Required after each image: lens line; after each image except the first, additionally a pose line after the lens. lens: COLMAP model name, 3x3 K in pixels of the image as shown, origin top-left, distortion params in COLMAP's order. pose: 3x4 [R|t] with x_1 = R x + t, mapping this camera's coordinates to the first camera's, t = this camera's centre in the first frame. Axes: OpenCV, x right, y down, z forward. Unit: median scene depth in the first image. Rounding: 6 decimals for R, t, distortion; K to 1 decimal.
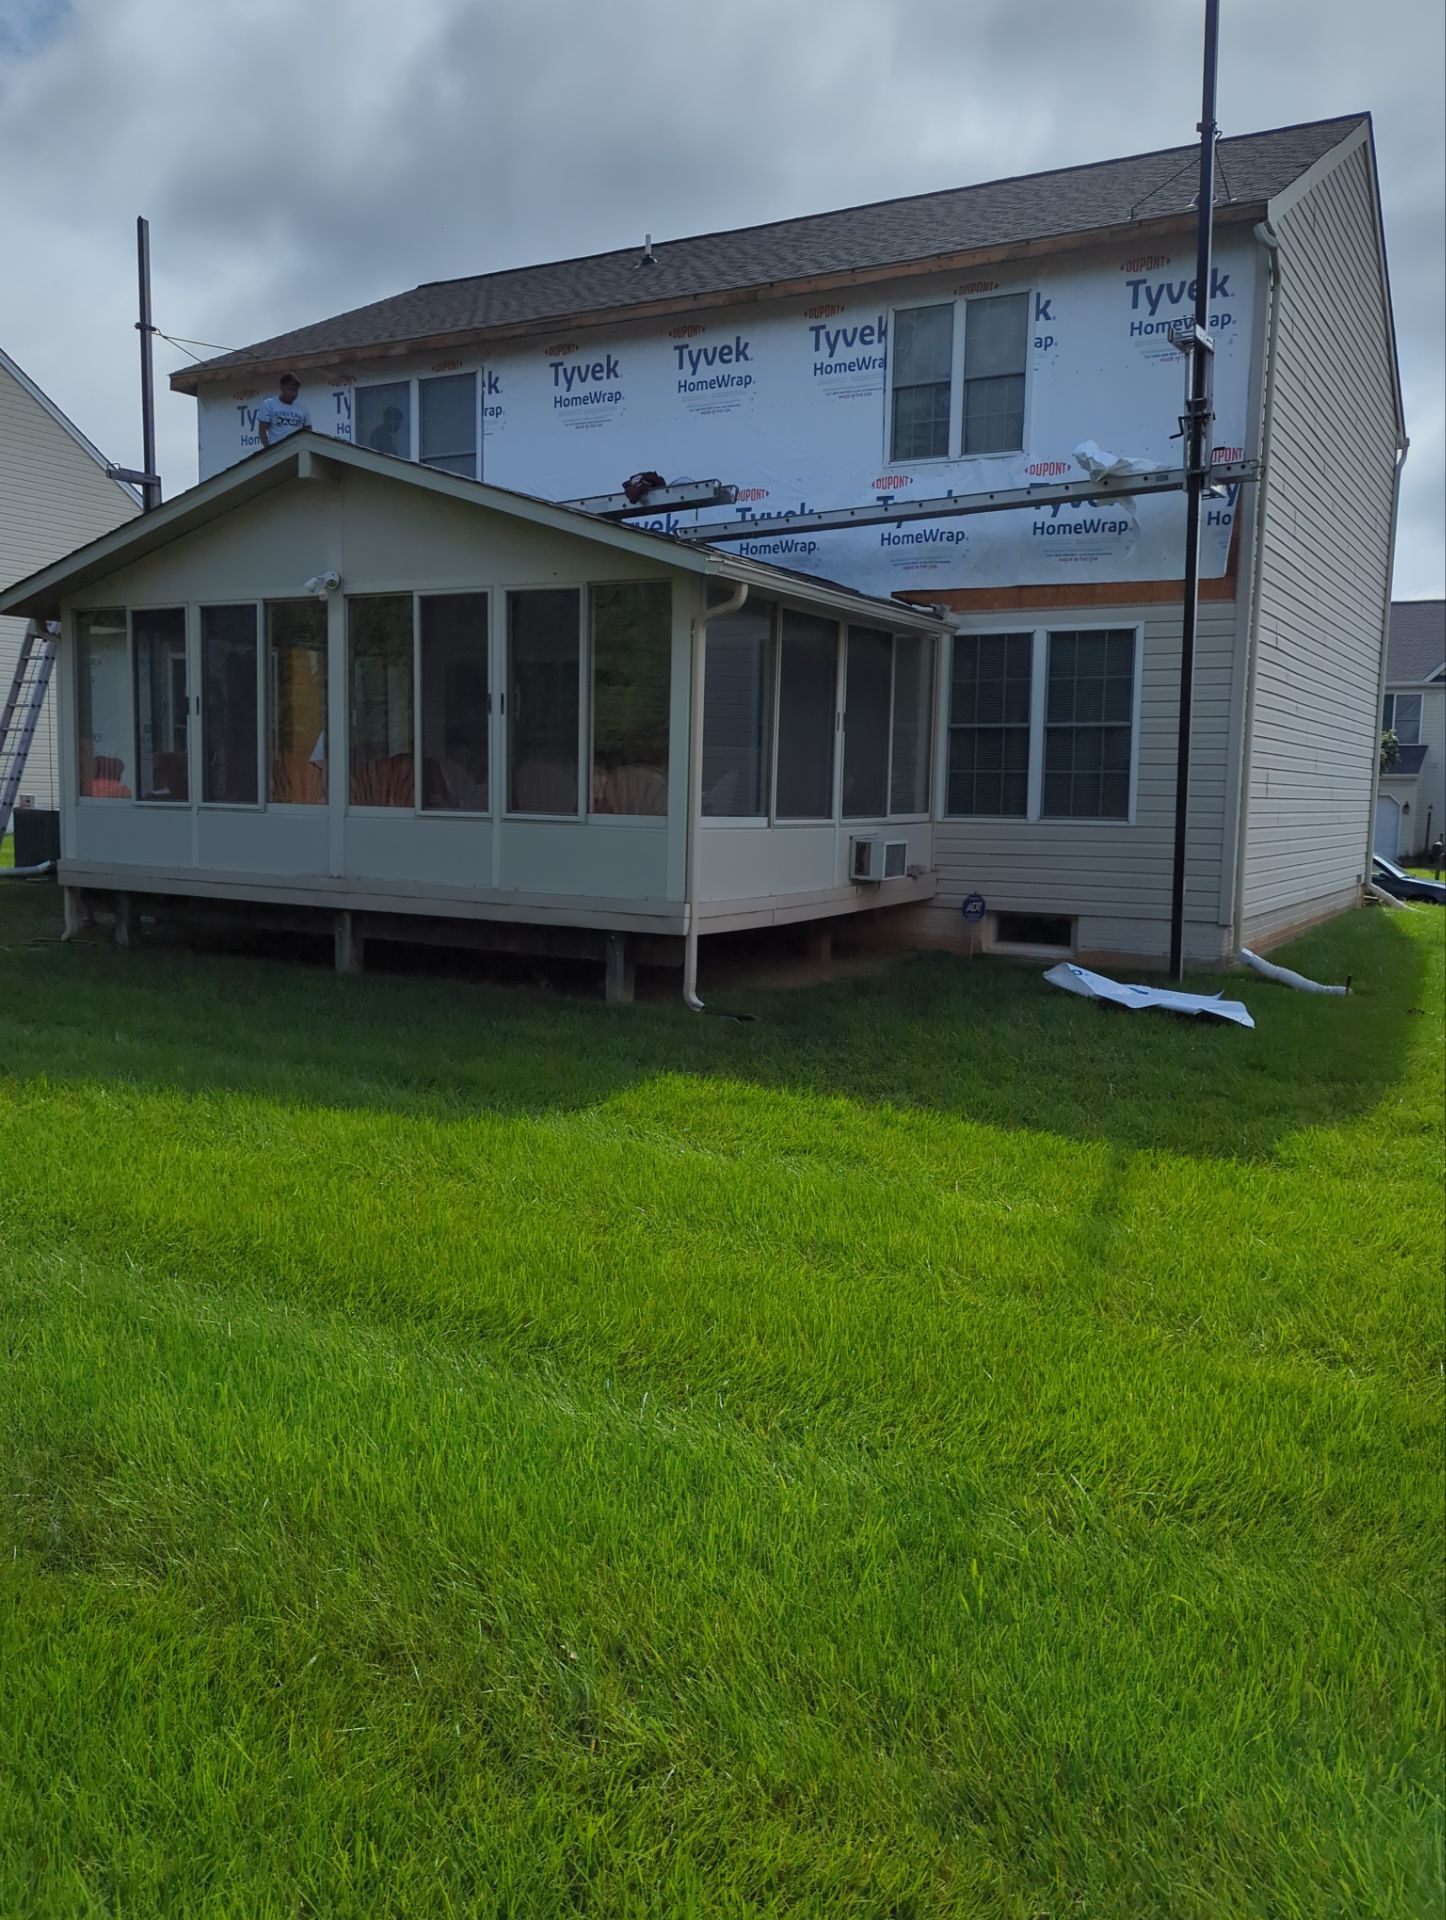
lens RADIAL K [[1627.7, 0, 680.7], [0, 1627.7, 933.6], [0, 0, 1]] dist [0.038920, -0.024924]
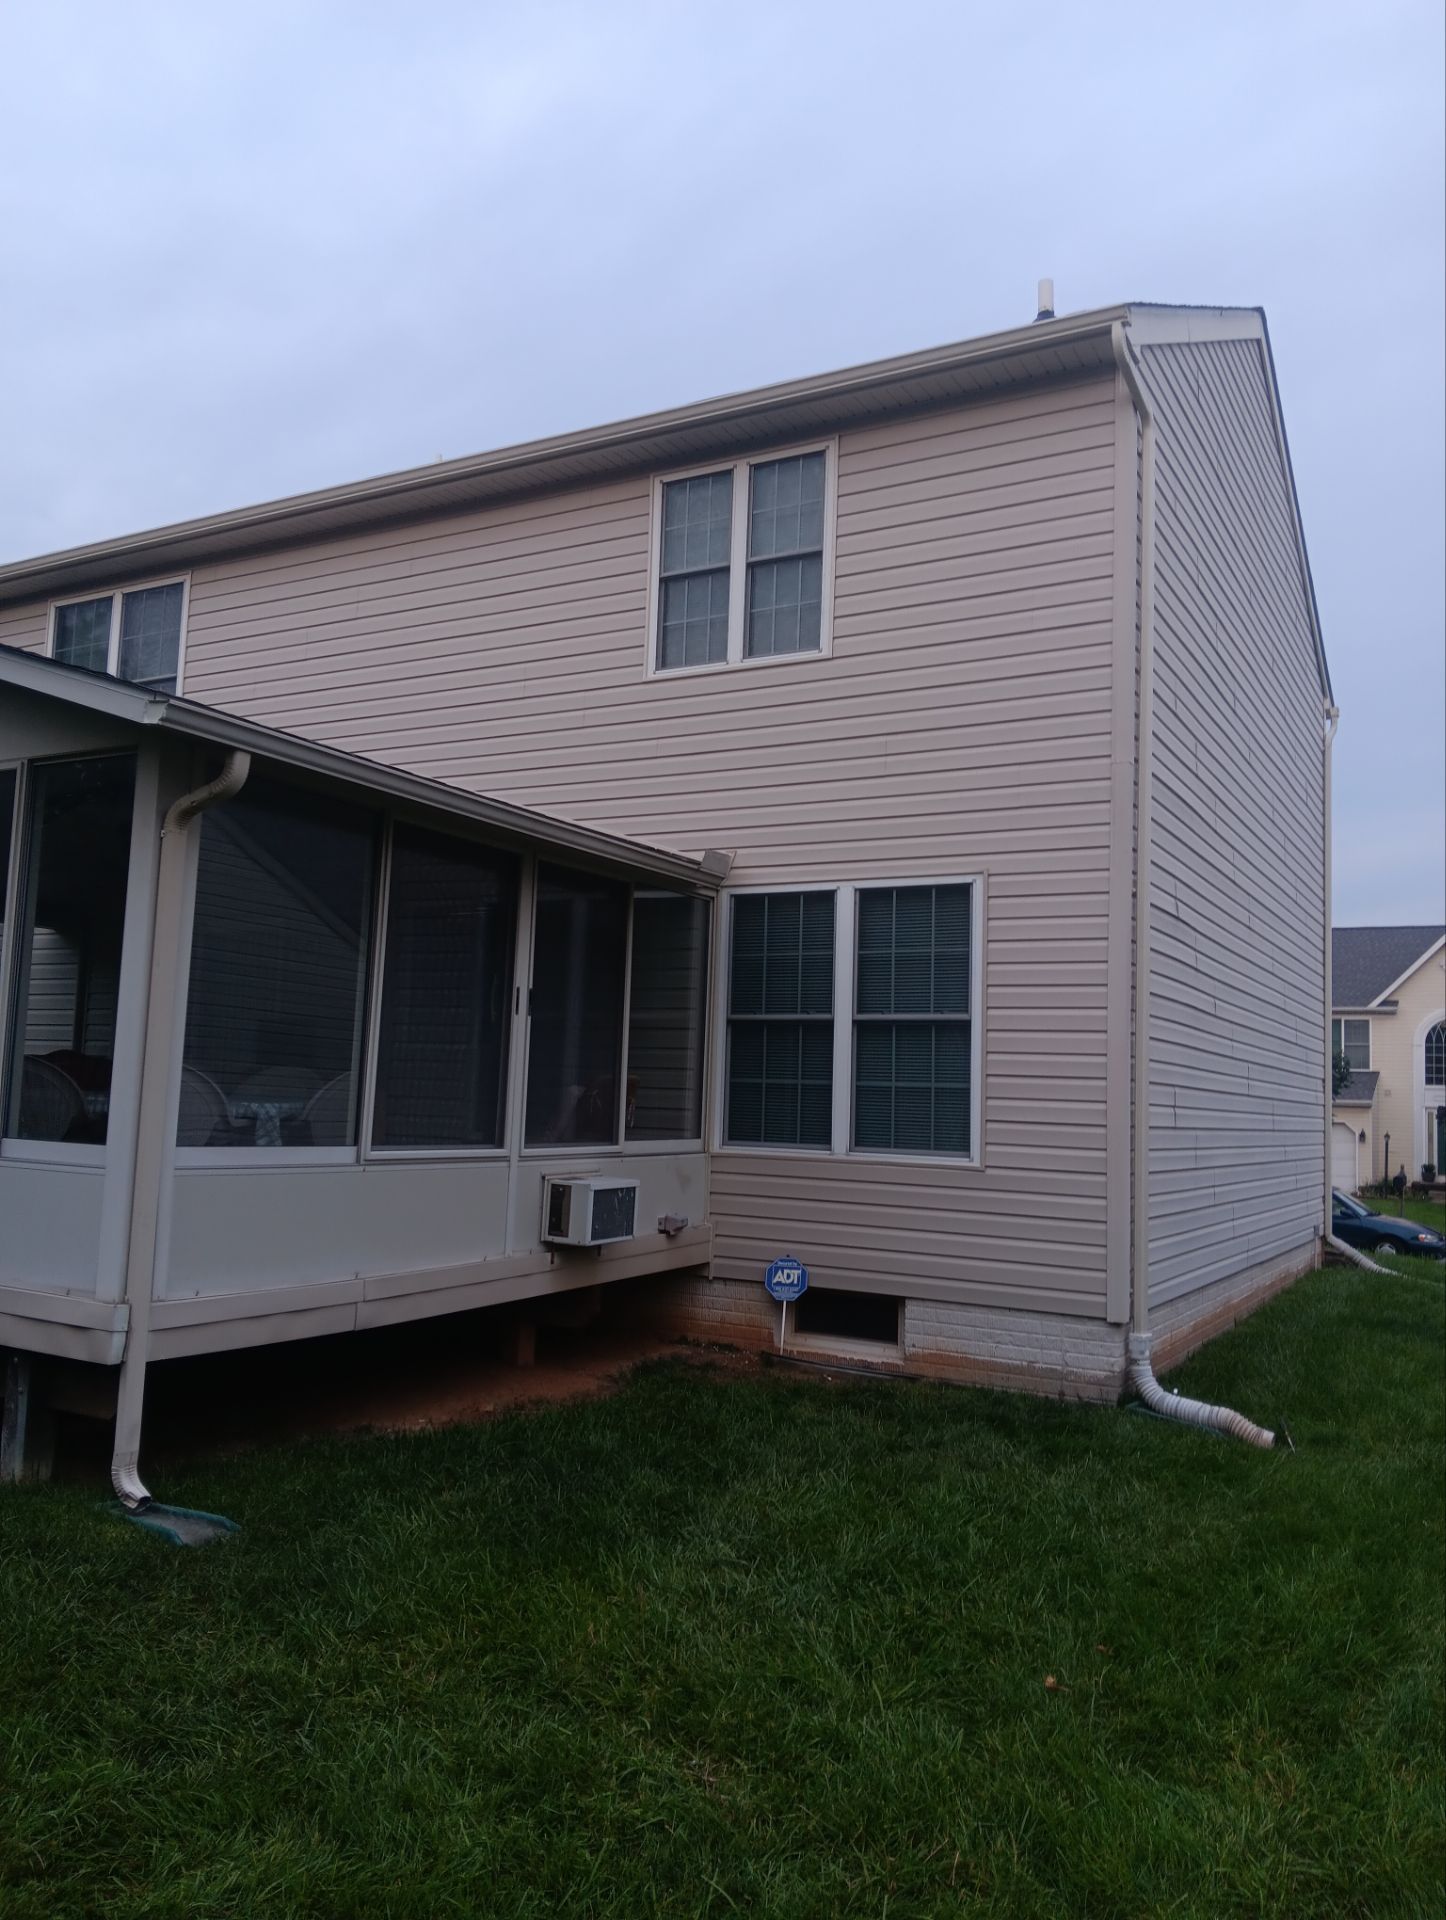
lens RADIAL K [[1492.3, 0, 722.4], [0, 1492.3, 933.0], [0, 0, 1]] dist [0.062198, -0.114838]
pose [[0.999743, 0.015443, 0.016580, 0.155094], [-0.011777, 0.979310, -0.202024, -0.032638], [-0.019357, 0.201777, 0.979240, 0.364032]]
